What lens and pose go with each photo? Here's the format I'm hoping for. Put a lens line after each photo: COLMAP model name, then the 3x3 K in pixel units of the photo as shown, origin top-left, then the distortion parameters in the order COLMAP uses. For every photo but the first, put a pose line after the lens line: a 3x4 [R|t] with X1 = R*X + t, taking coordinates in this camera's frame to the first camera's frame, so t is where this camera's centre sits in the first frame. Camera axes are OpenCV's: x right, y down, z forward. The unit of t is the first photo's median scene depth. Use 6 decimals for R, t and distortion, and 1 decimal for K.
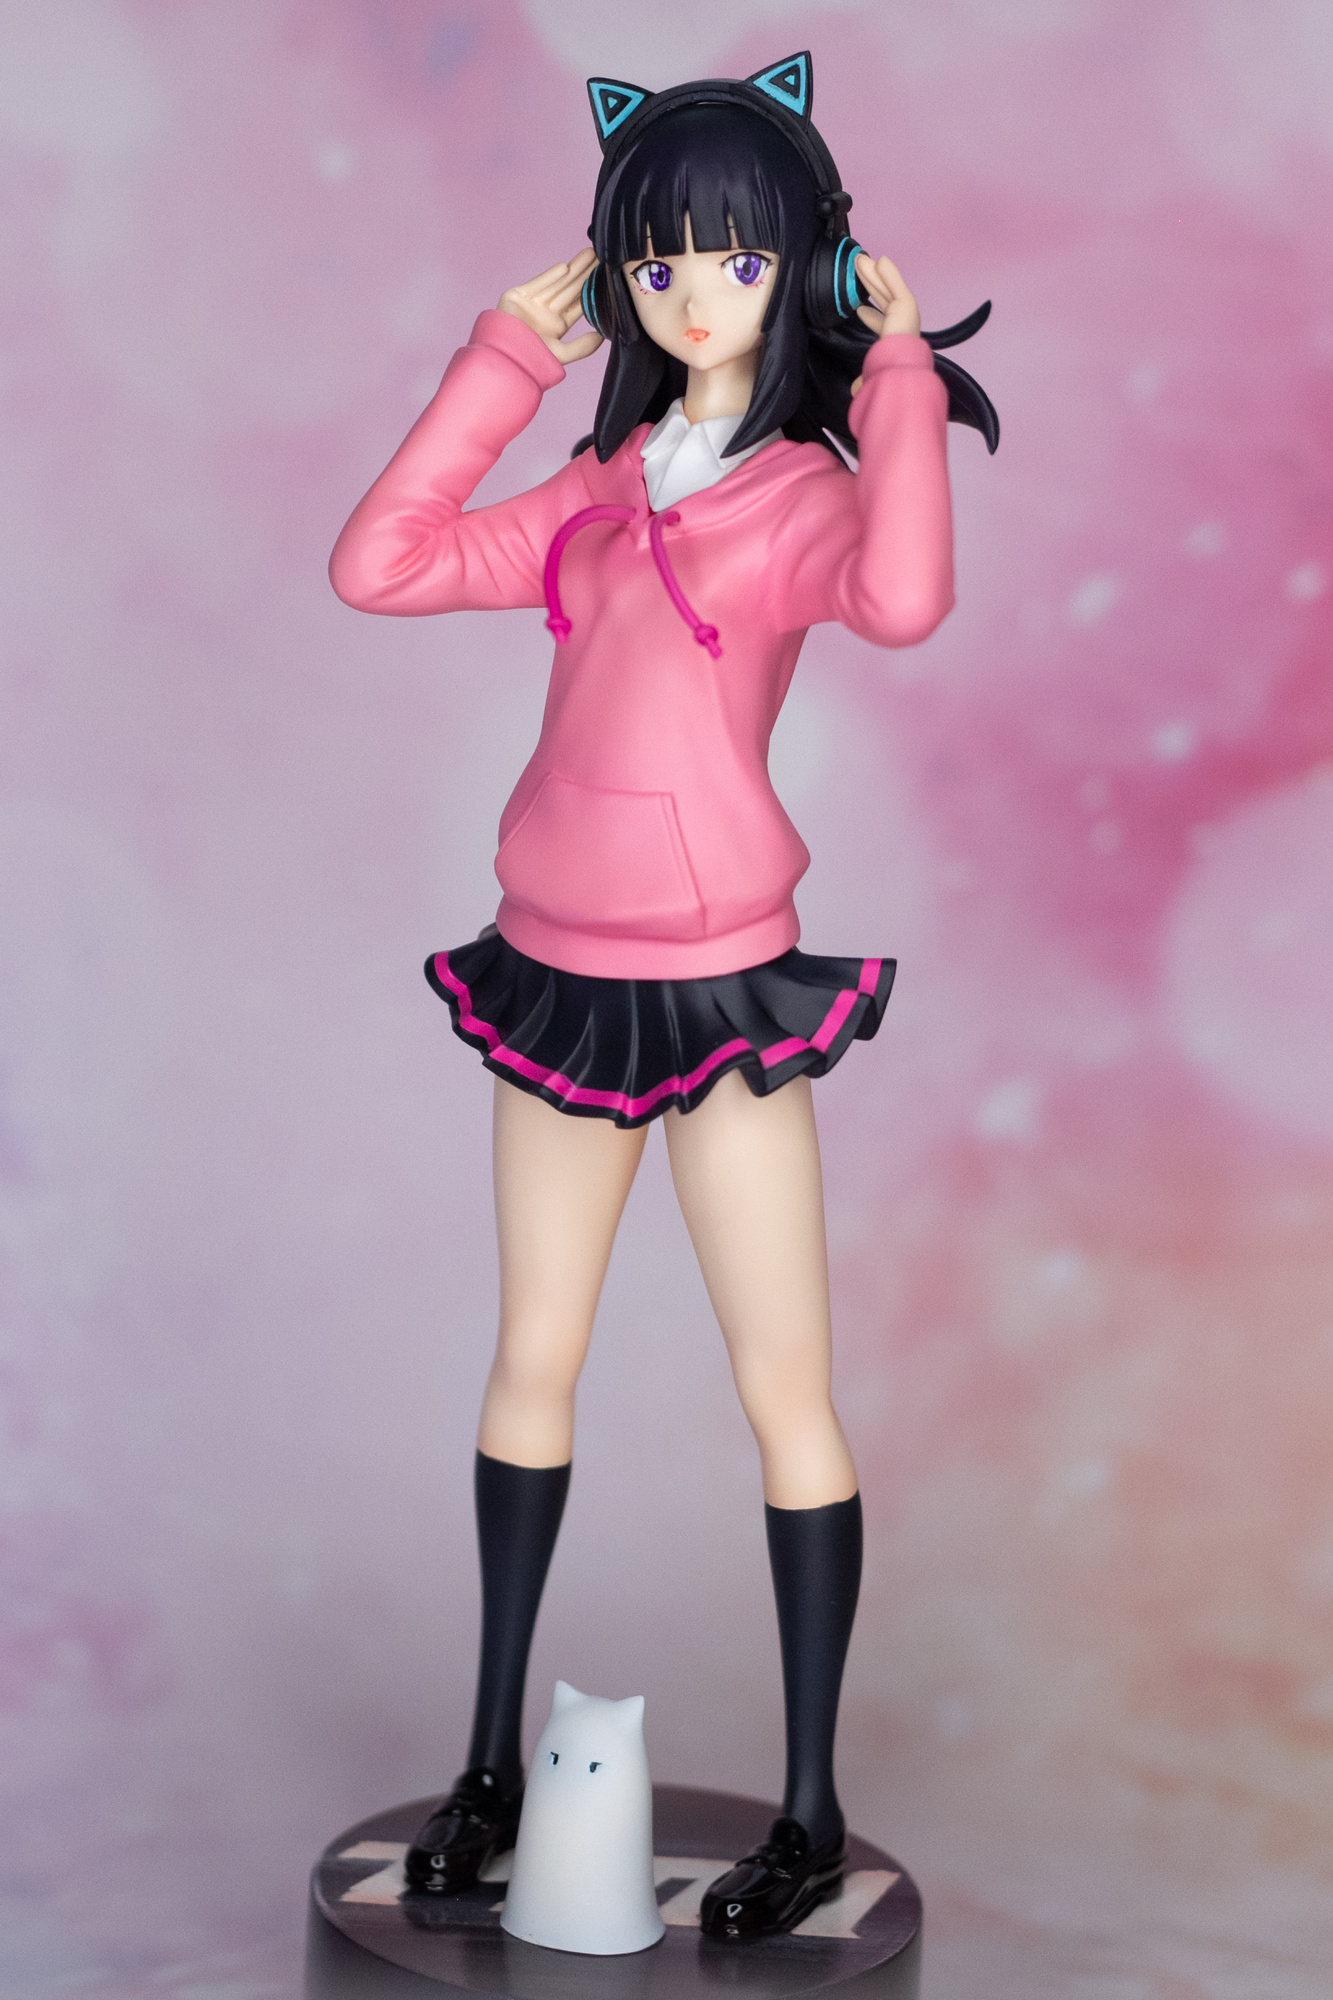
lens RADIAL K [[5149.4, 0, 614.9], [0, 5149.4, 999.3], [0, 0, 1]] dist [-0.090650, -0.179096]
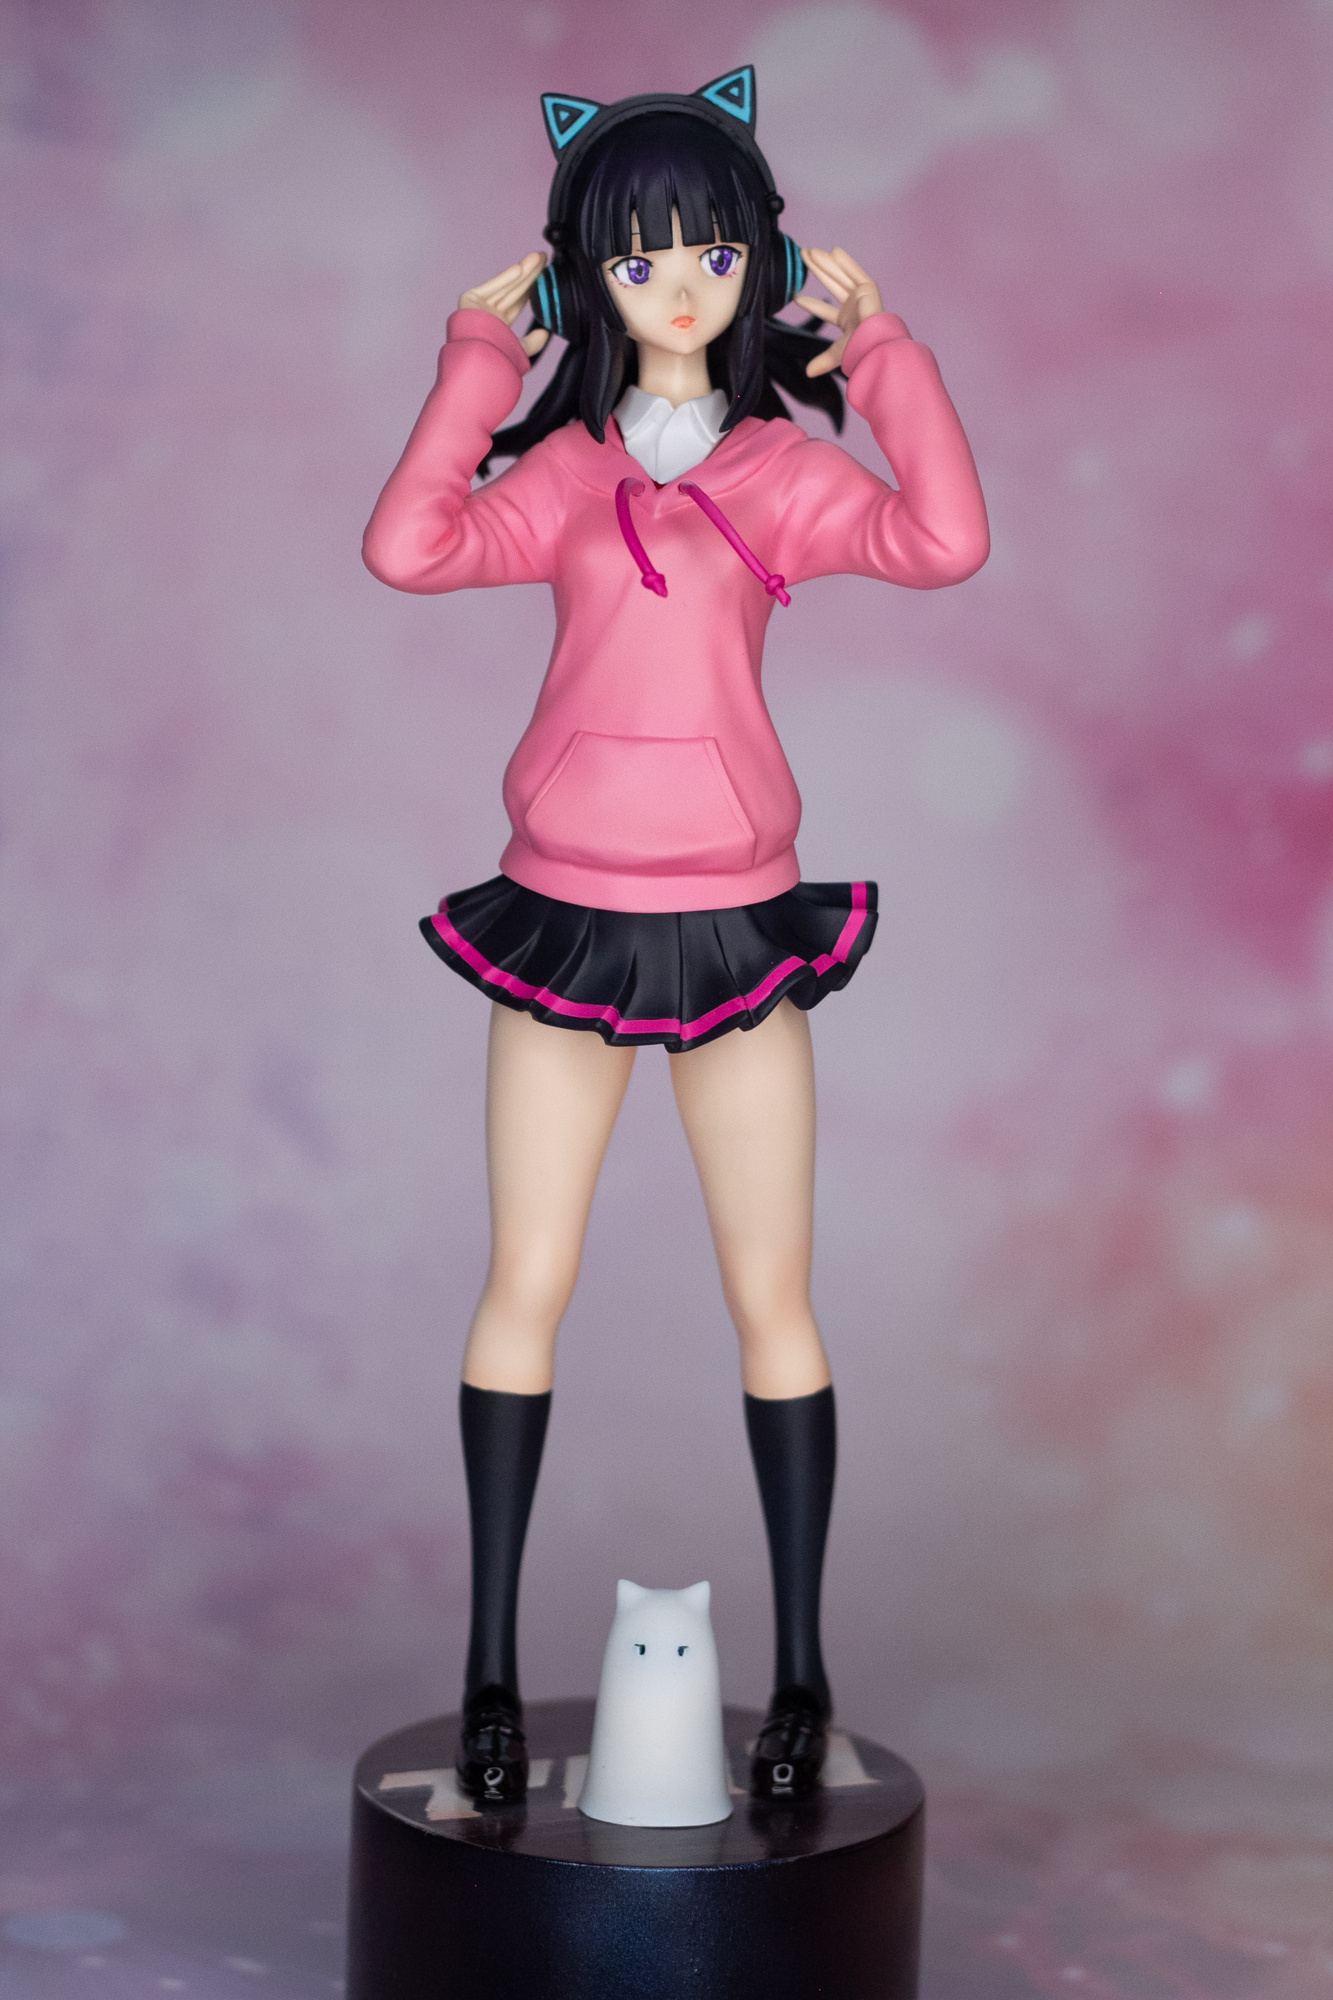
lens RADIAL K [[5149.4, 0, 614.9], [0, 5149.4, 999.3], [0, 0, 1]] dist [-0.090650, -0.179096]
pose [[0.902417, -0.077320, 0.423869, -0.470621], [0.096278, 0.995078, -0.023459, 0.038524], [-0.419969, 0.061979, 0.905420, 0.022687]]
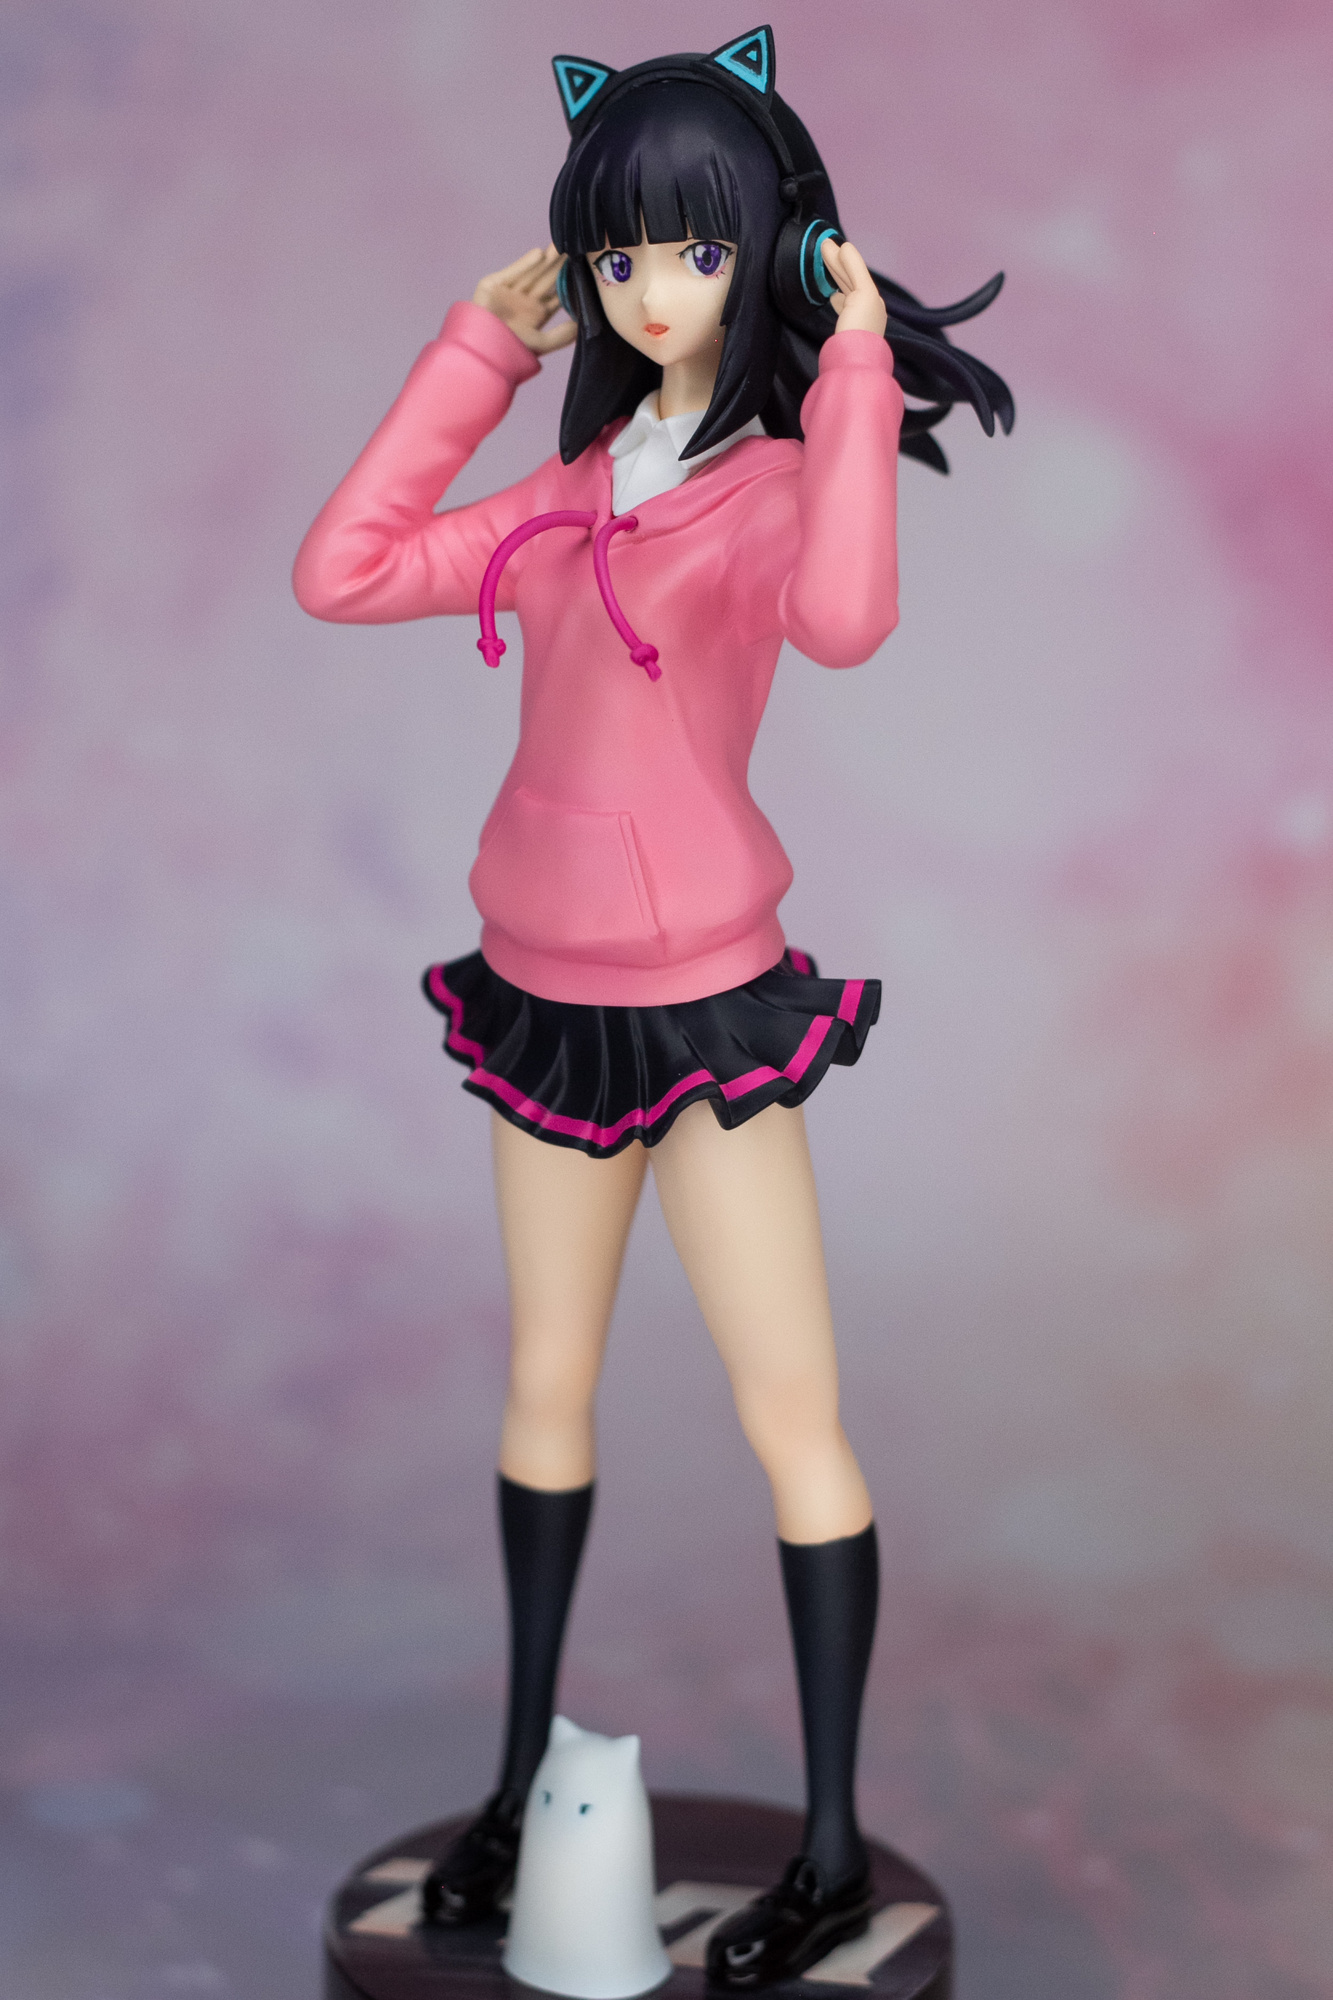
lens RADIAL K [[5149.4, 0, 614.9], [0, 5149.4, 999.3], [0, 0, 1]] dist [-0.090650, -0.179096]
pose [[0.987803, -0.001250, -0.155703, 0.155481], [0.010625, 0.998178, 0.059393, -0.061825], [0.155345, -0.060323, 0.986017, 0.053736]]
